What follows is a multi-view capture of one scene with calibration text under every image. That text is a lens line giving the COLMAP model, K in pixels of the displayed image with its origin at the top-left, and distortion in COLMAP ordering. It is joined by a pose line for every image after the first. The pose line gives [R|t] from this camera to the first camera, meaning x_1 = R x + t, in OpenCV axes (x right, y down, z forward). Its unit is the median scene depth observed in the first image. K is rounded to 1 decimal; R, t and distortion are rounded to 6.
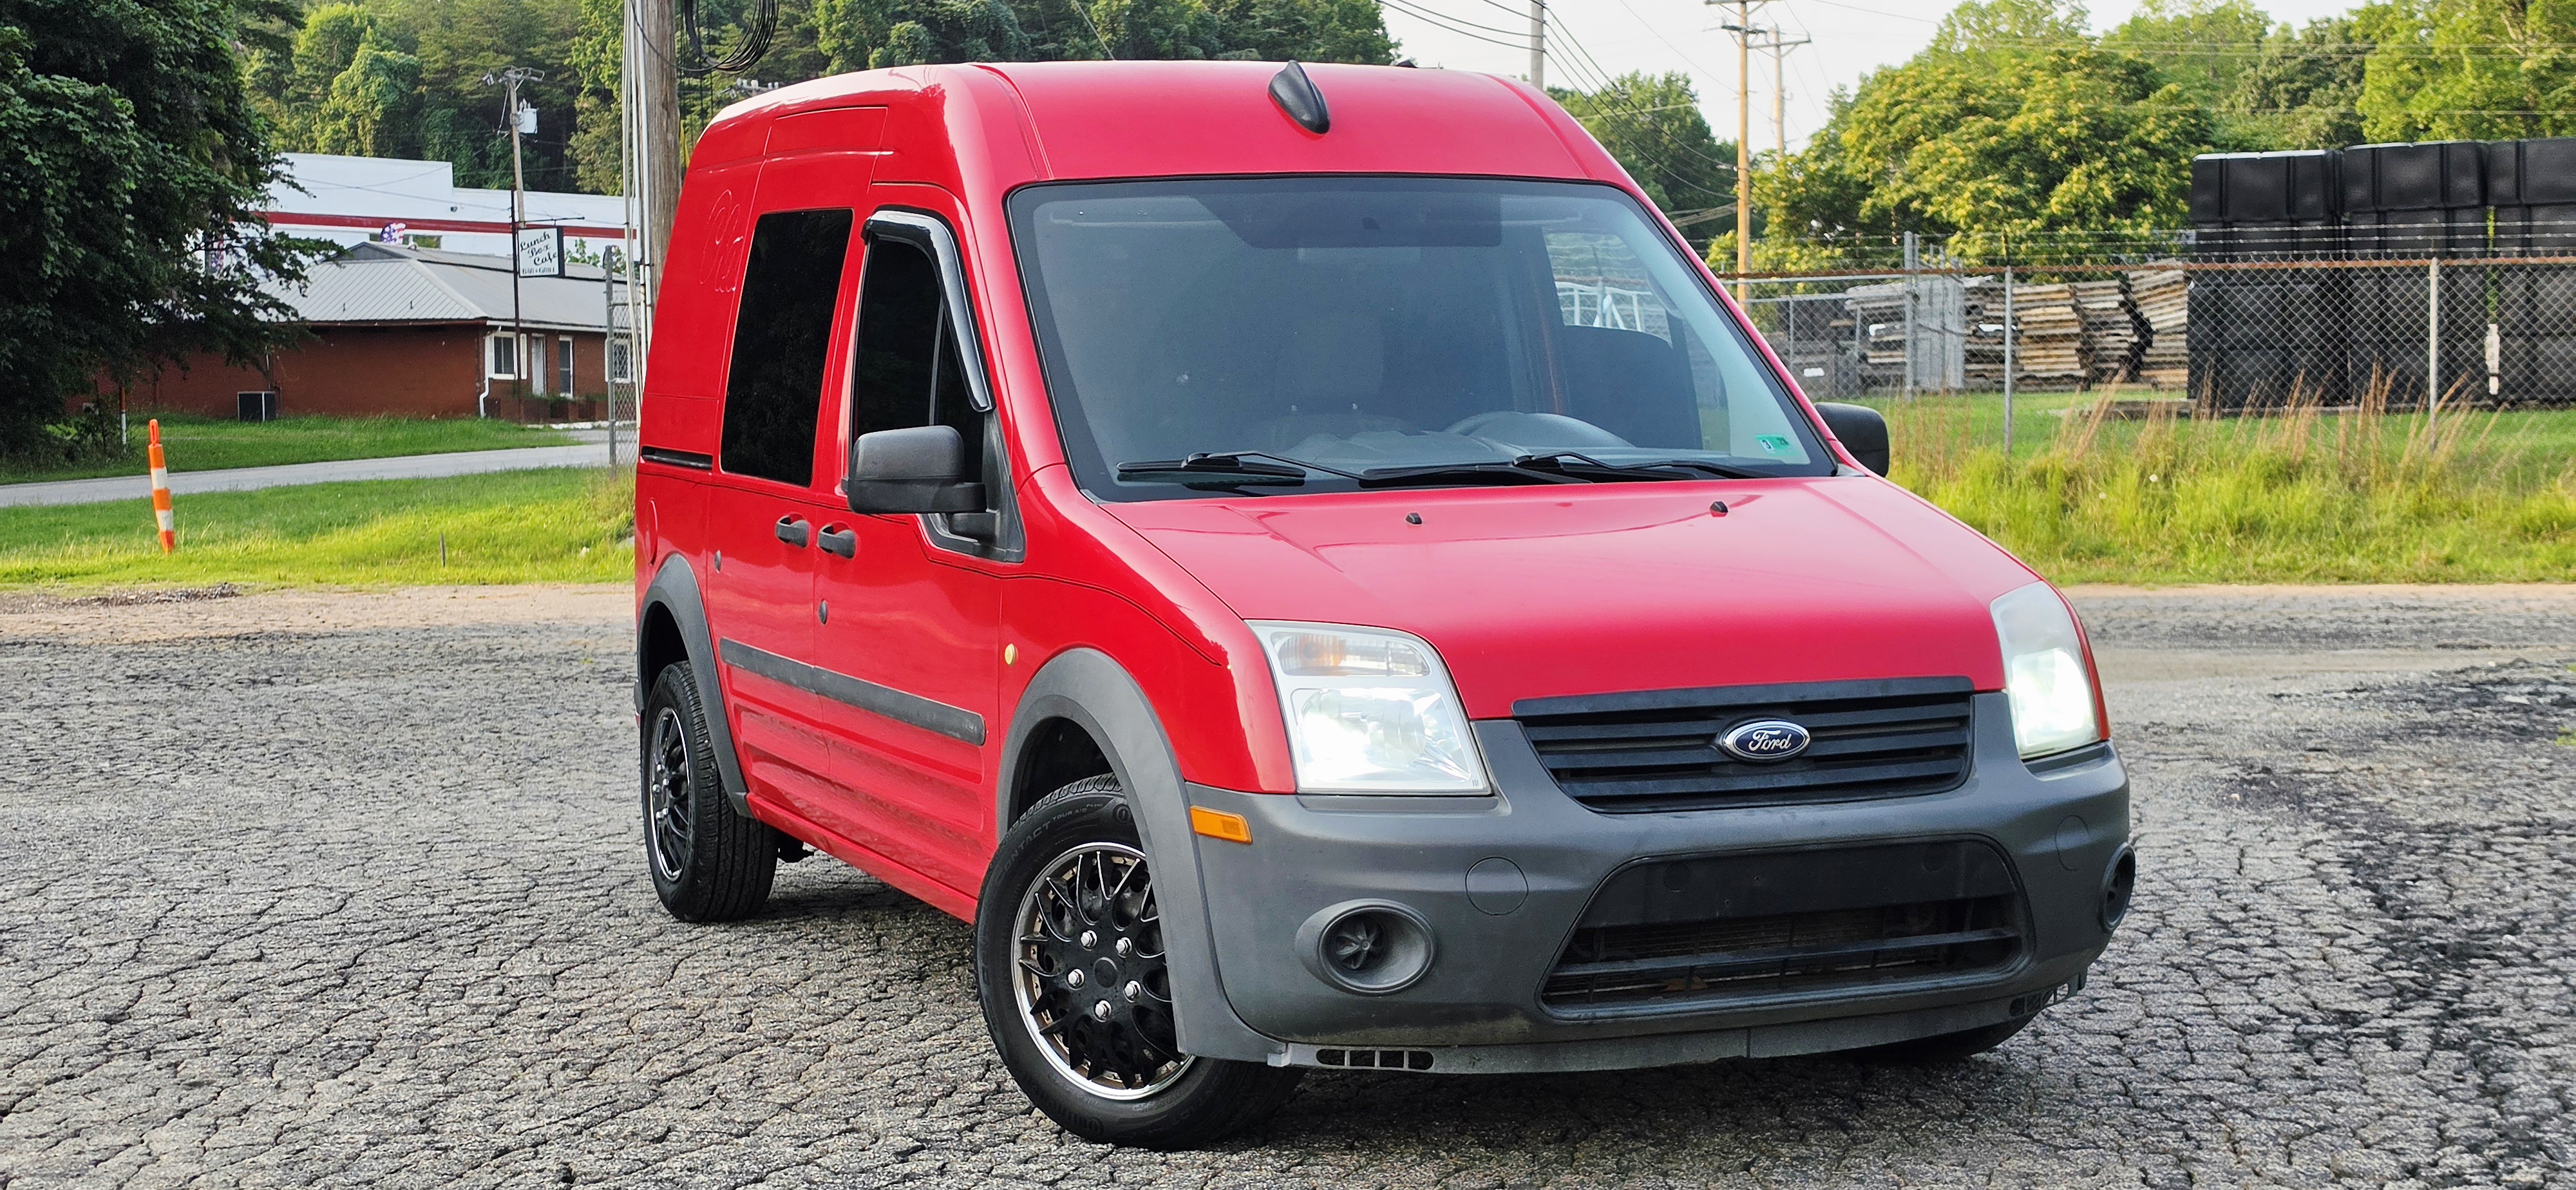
lens RADIAL K [[3434.6, 0, 1274.1], [0, 3434.6, 586.2], [0, 0, 1]] dist [0.069493, 0.000000]
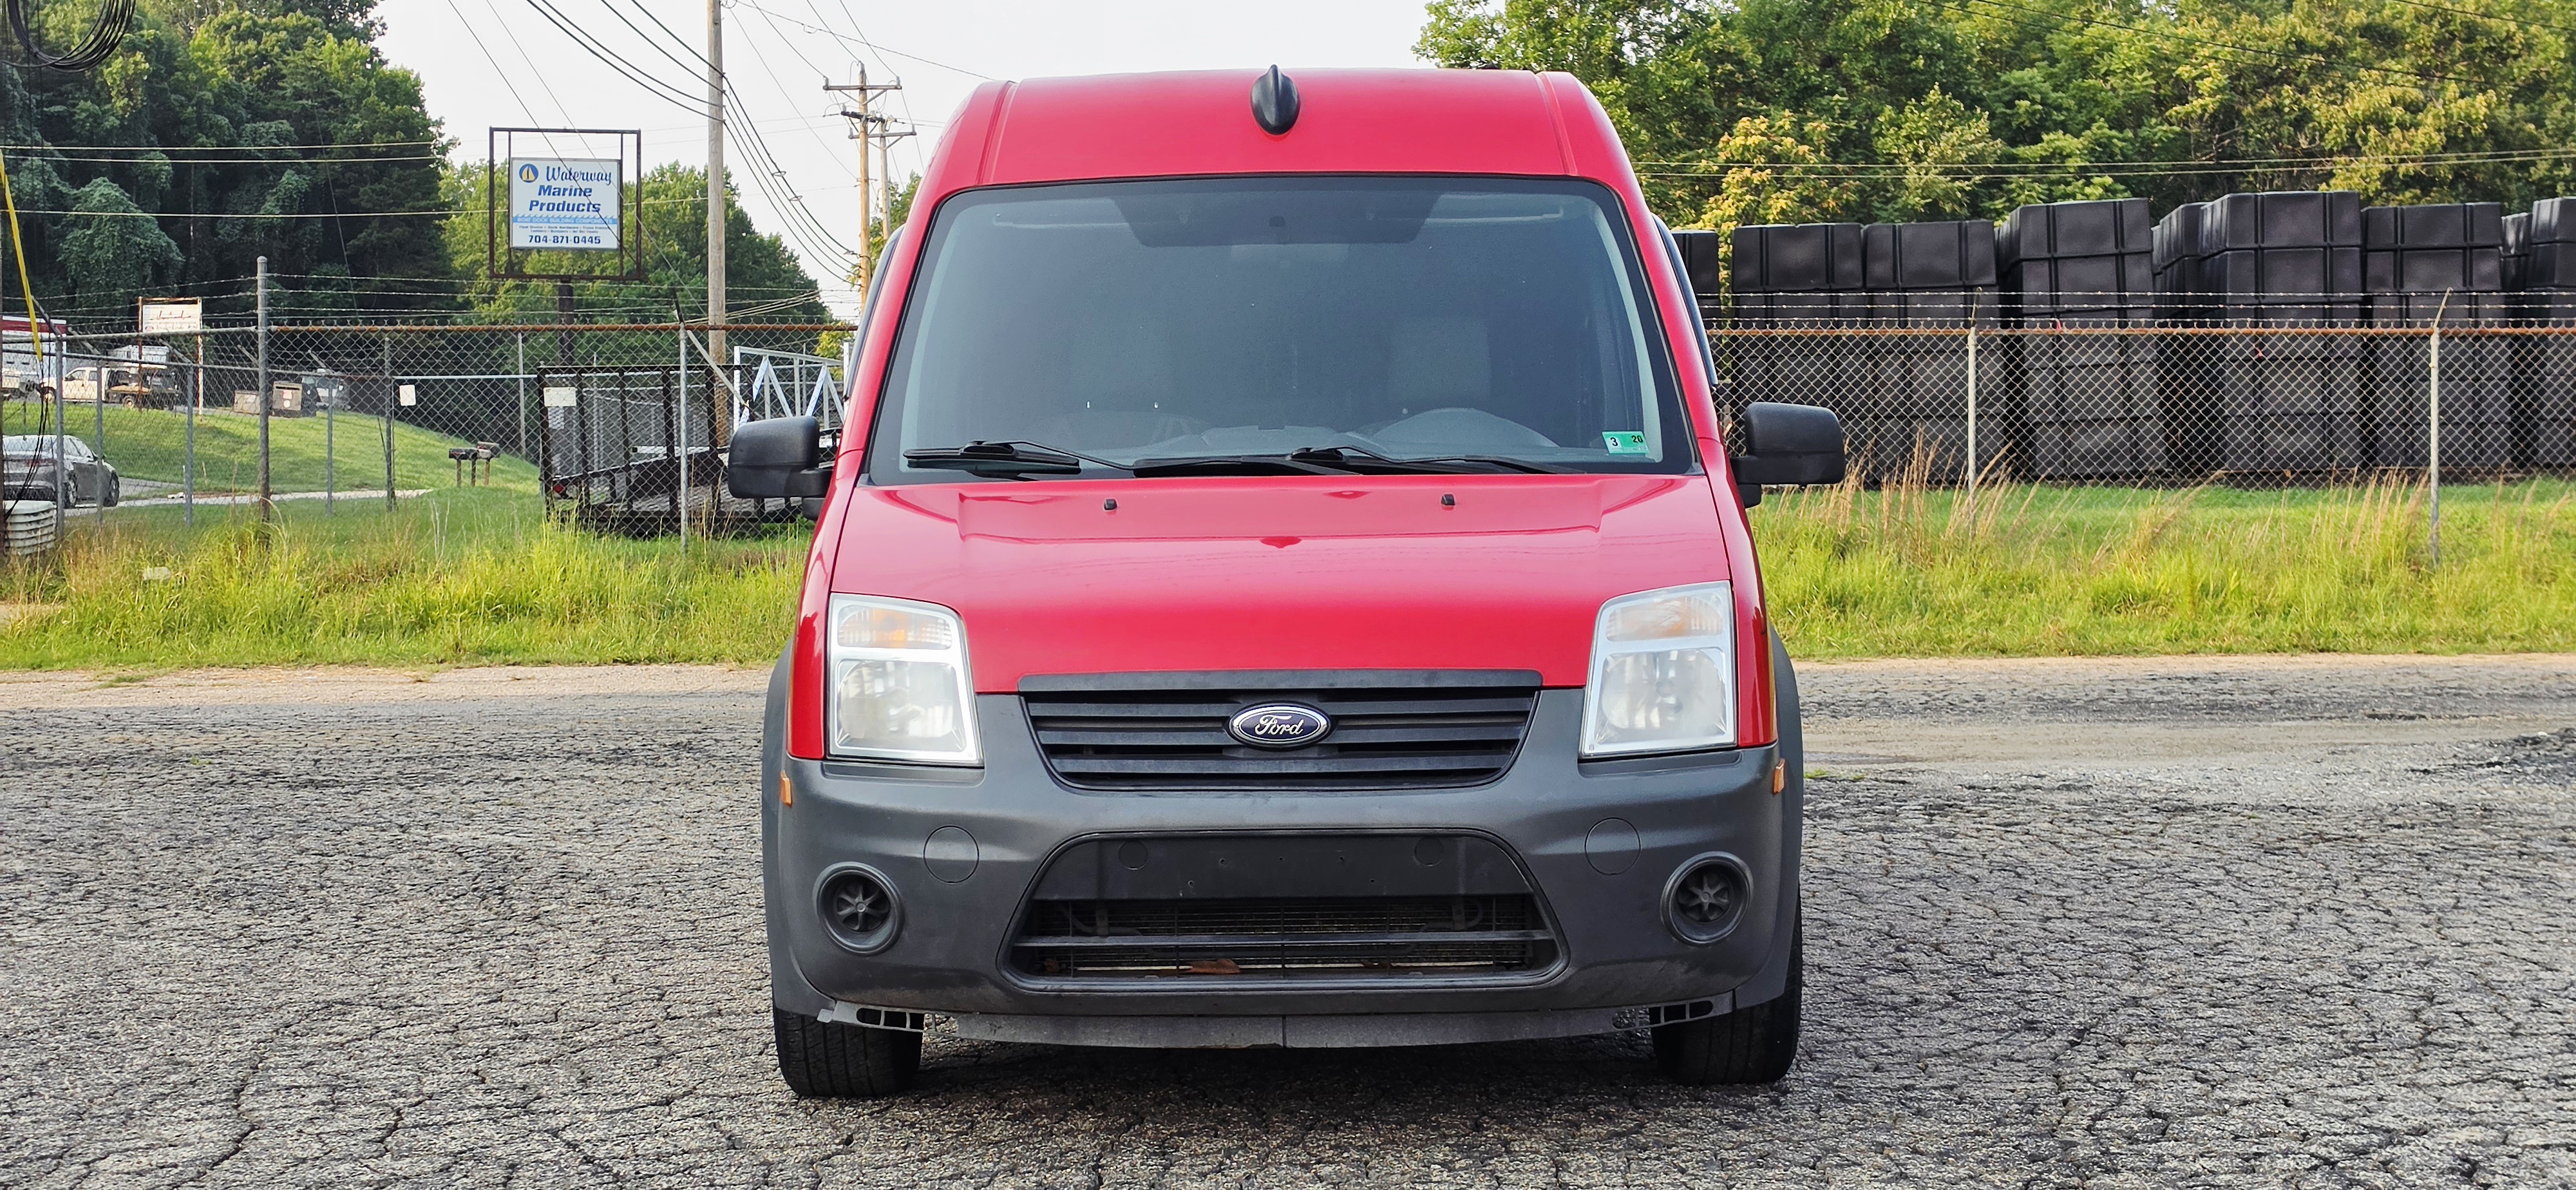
lens RADIAL K [[3434.6, 0, 1295.1], [0, 3434.6, 573.8], [0, 0, 1]] dist [0.069493, 0.000000]
pose [[0.928298, 0.019325, -0.371335, 0.513503], [-0.025341, 0.999615, -0.011327, 0.012051], [0.370973, 0.019925, 0.928430, 0.079430]]
